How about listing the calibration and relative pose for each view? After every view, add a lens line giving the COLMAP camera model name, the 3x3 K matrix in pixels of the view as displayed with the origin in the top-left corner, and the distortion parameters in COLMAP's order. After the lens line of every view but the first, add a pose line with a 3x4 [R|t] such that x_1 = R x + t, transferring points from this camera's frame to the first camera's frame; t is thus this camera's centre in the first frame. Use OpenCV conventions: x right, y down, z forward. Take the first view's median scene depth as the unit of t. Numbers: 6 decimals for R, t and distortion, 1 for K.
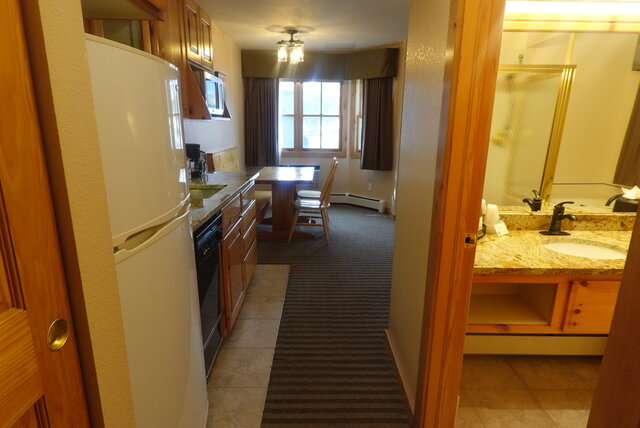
lens RADIAL K [[360.3, 0, 319.9], [0, 360.3, 215.2], [0, 0, 1]] dist [-0.000076, -0.003789]
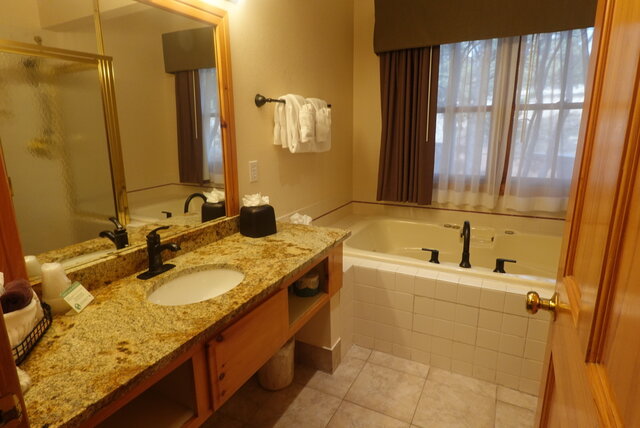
lens RADIAL K [[360.3, 0, 320.6], [0, 360.3, 213.9], [0, 0, 1]] dist [-0.000076, -0.003789]
pose [[0.461129, -0.221529, 0.859235, 0.204560], [0.233999, 0.964417, 0.123066, -0.074663], [-0.855923, 0.144311, 0.496558, 0.338677]]
